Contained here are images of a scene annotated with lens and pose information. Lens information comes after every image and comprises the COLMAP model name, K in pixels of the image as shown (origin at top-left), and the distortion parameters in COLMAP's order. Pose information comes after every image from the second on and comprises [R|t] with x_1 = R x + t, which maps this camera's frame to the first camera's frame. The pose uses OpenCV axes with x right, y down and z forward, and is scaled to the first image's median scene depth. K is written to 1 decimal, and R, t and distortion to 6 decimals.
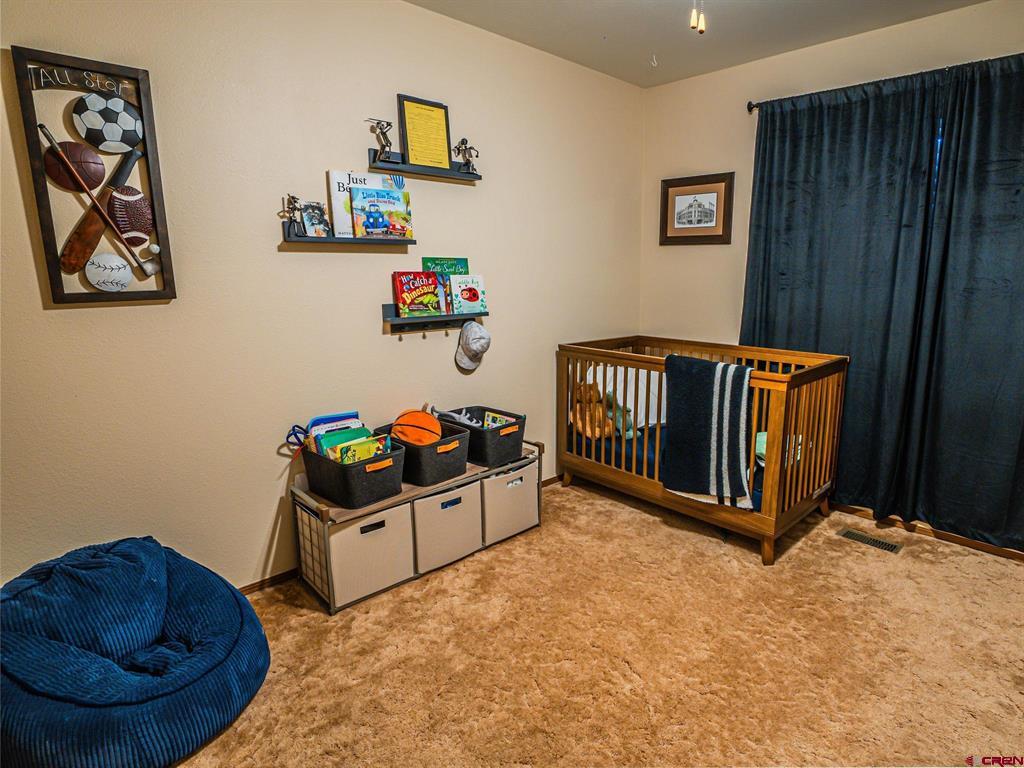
lens RADIAL K [[574.6, 0, 521.9], [0, 574.6, 384.9], [0, 0, 1]] dist [-0.029371, -0.001812]
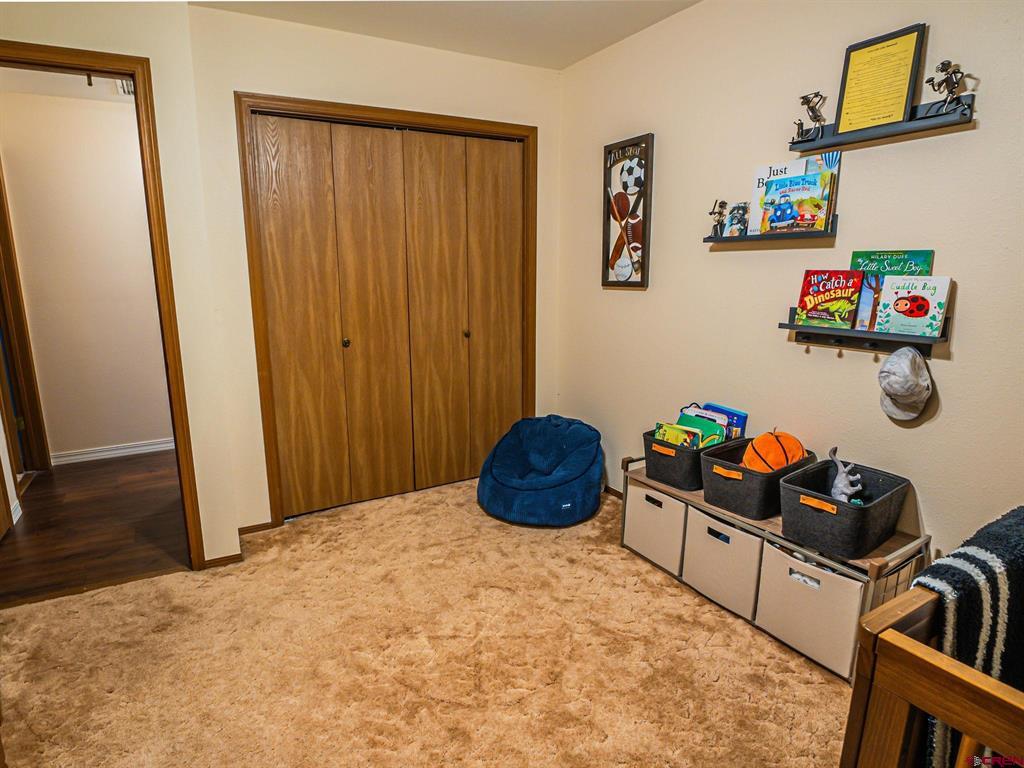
lens RADIAL K [[557.2, 0, 507.6], [0, 557.2, 381.0], [0, 0, 1]] dist [-0.025748, -0.003260]
pose [[-0.227406, 0.195182, -0.954039, 0.696953], [-0.182897, 0.953712, 0.238711, -0.158160], [0.956470, 0.228775, -0.181182, 0.777531]]
